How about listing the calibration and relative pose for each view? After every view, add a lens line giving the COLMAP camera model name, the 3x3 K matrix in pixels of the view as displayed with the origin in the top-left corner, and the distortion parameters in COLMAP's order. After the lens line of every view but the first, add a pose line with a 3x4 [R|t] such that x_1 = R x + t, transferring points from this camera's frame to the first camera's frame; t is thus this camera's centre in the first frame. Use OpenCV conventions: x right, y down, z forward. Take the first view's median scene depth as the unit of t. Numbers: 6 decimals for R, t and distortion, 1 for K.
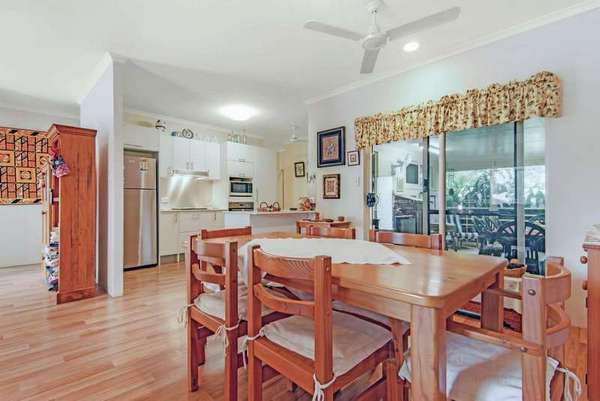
lens RADIAL K [[292.0, 0, 299.3], [0, 292.0, 202.9], [0, 0, 1]] dist [0.044244, -0.004026]
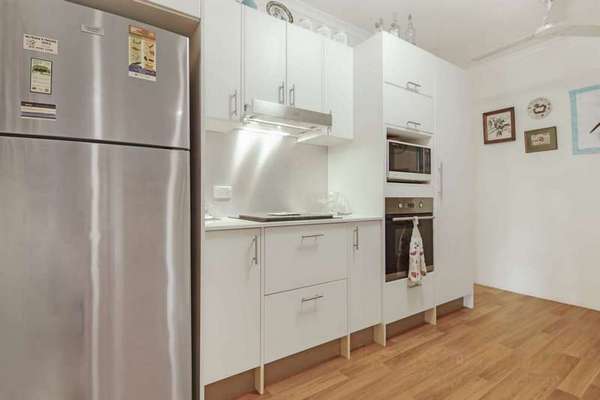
lens RADIAL K [[292.0, 0, 298.9], [0, 292.0, 194.0], [0, 0, 1]] dist [0.044244, -0.004026]
pose [[0.987659, -0.003842, -0.156573, -0.285620], [0.000085, 0.999712, -0.023994, 0.001377], [0.156620, 0.023684, 0.987375, 0.618187]]
